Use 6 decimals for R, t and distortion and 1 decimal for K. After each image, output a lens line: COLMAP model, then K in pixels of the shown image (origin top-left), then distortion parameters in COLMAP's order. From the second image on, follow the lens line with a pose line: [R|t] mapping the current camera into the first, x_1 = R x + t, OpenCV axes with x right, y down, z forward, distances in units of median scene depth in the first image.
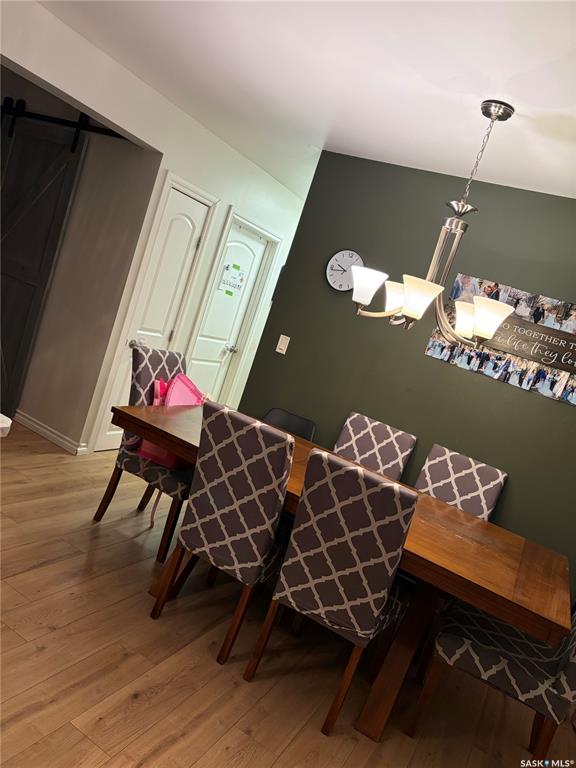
lens RADIAL K [[577.2, 0, 286.2], [0, 577.2, 384.1], [0, 0, 1]] dist [0.048310, -0.056256]
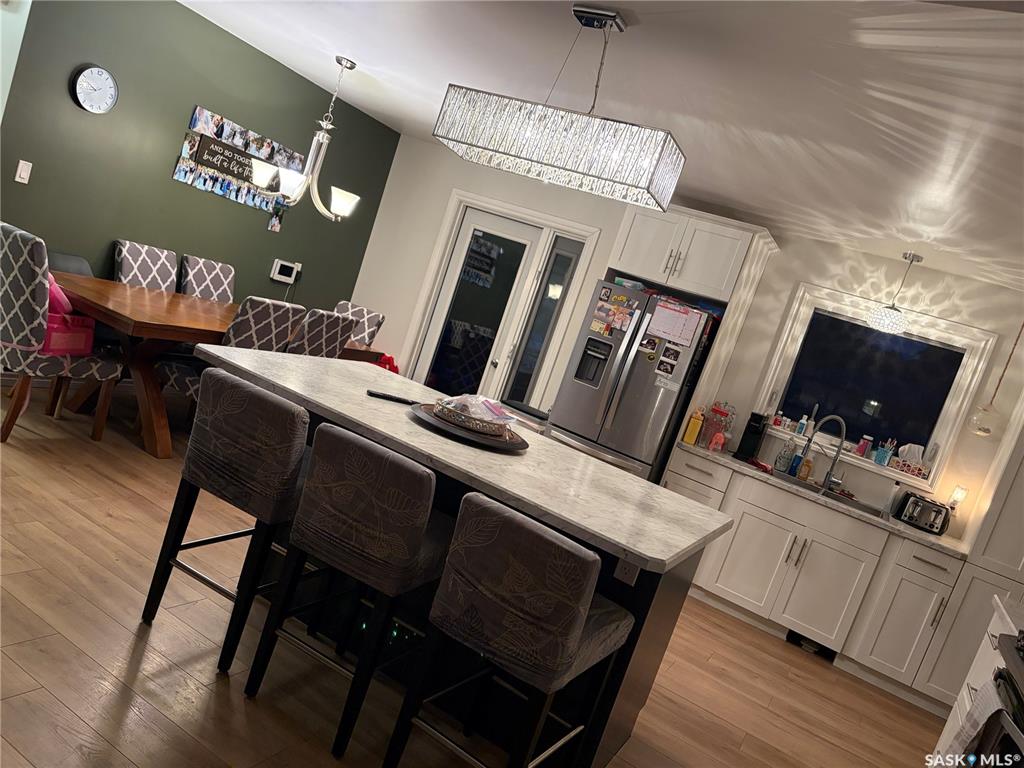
lens RADIAL K [[769.6, 0, 512.6], [0, 769.6, 397.5], [0, 0, 1]] dist [0.048310, -0.056256]
pose [[0.093041, -0.420736, 0.902400, -1.285776], [-0.171973, 0.885919, 0.430783, -0.454485], [-0.980698, -0.195269, 0.010072, 0.268133]]
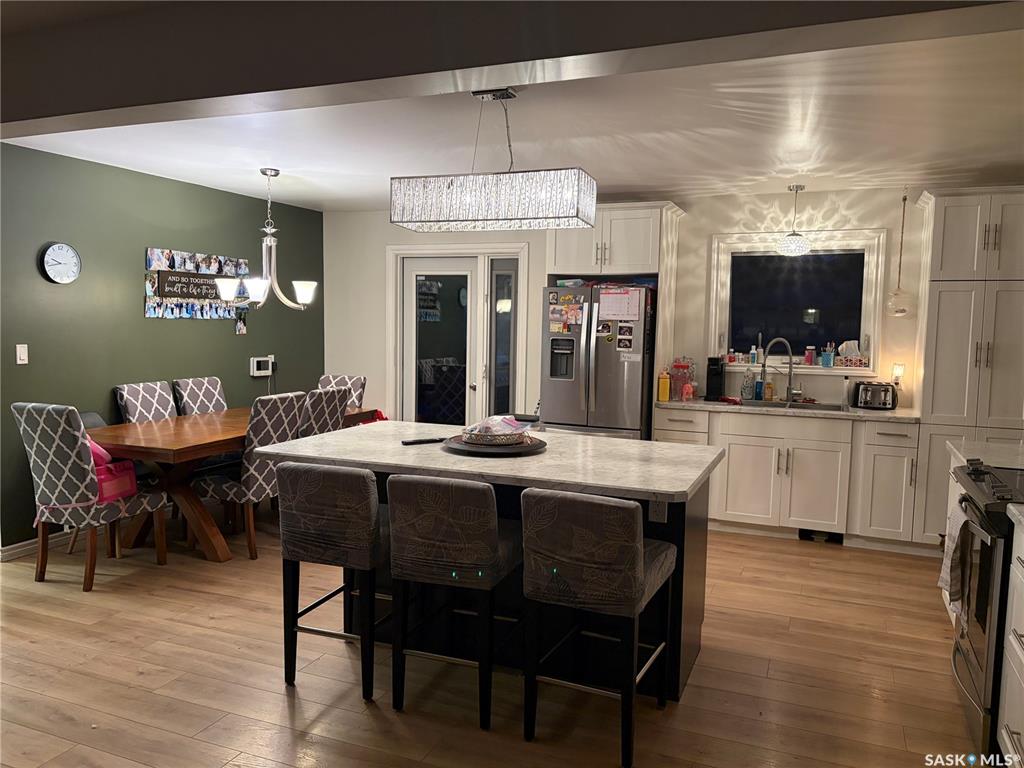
lens RADIAL K [[769.6, 0, 515.7], [0, 769.6, 392.8], [0, 0, 1]] dist [0.048310, -0.056256]
pose [[-0.089147, -0.403624, 0.910571, -1.445185], [0.089785, 0.907233, 0.410935, -0.531303], [-0.991964, 0.118389, -0.044637, 0.329371]]
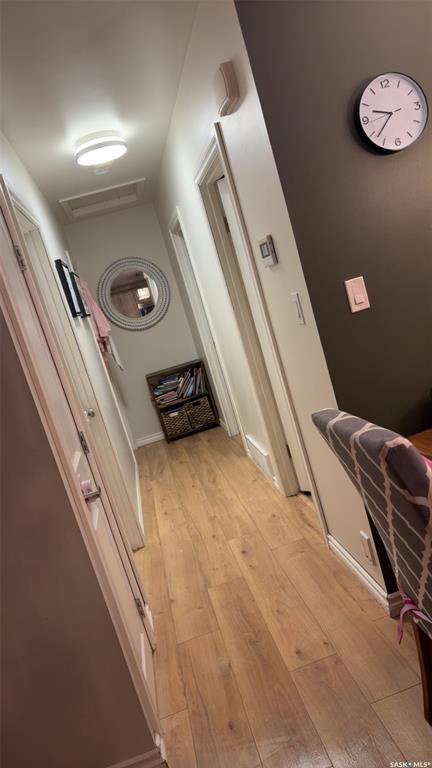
lens RADIAL K [[562.0, 0, 215.5], [0, 562.0, 386.5], [0, 0, 1]] dist [0.007724, 0.001100]
pose [[0.631199, -0.599848, 0.491701, -0.474186], [0.578418, 0.786393, 0.216838, -0.226900], [-0.516740, 0.147540, 0.843334, 0.743648]]
